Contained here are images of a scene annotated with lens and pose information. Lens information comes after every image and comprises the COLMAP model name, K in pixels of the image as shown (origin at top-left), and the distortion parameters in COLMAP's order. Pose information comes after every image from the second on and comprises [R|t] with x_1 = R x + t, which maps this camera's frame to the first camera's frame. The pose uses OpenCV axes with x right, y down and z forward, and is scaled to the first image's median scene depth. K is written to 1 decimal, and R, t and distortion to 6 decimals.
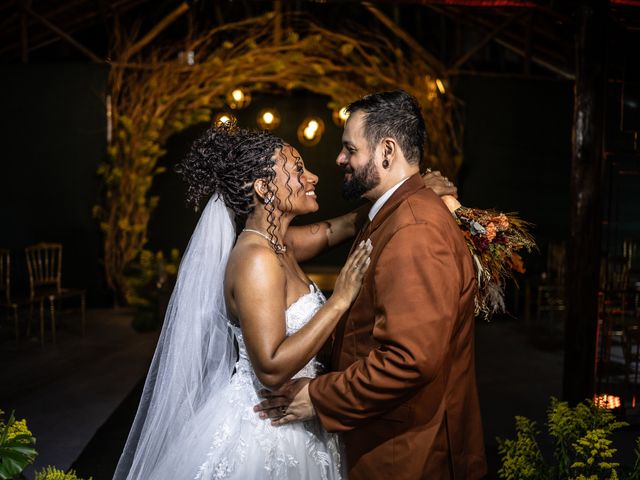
lens RADIAL K [[737.7, 0, 320.0], [0, 737.7, 240.0], [0, 0, 1]] dist [-0.047042, -0.011586]
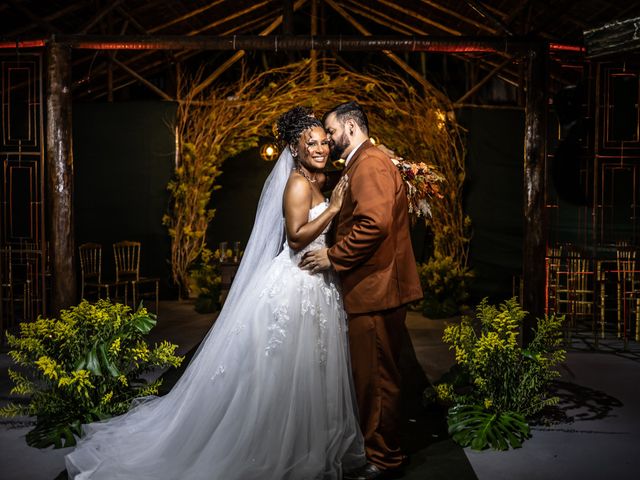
lens RADIAL K [[740.3, 0, 321.7], [0, 740.3, 232.0], [0, 0, 1]] dist [-0.075273, -0.009290]
pose [[0.998480, -0.002155, -0.055074, 0.024023], [-0.001742, 0.997501, -0.070628, 0.068293], [0.055089, 0.070616, 0.995981, -0.214336]]
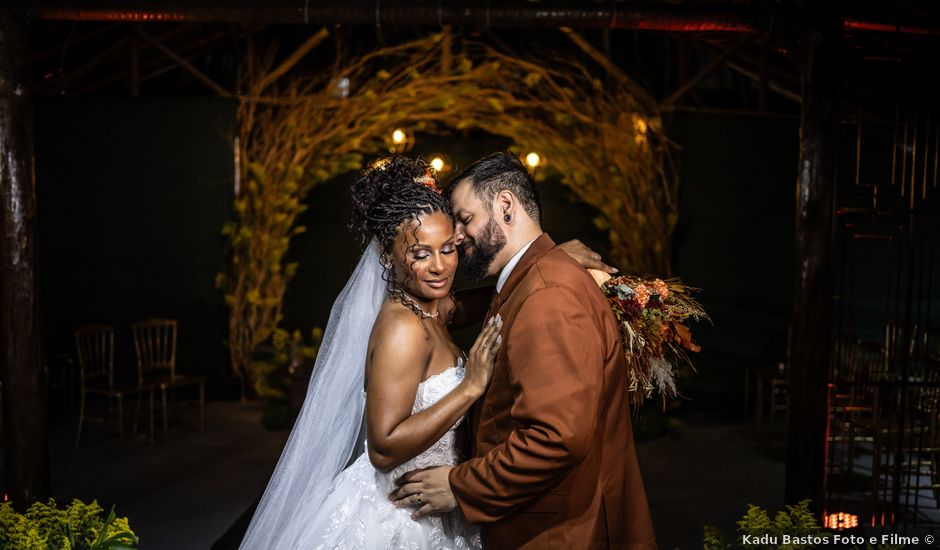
lens RADIAL K [[963.1, 0, 470.2], [0, 963.1, 313.7], [0, 0, 1]] dist [-0.059602, 0.011176]
pose [[0.998894, 0.008441, -0.046265, 0.019394], [-0.008839, 0.999925, -0.008419, 0.003817], [0.046190, 0.008819, 0.998894, -0.040350]]
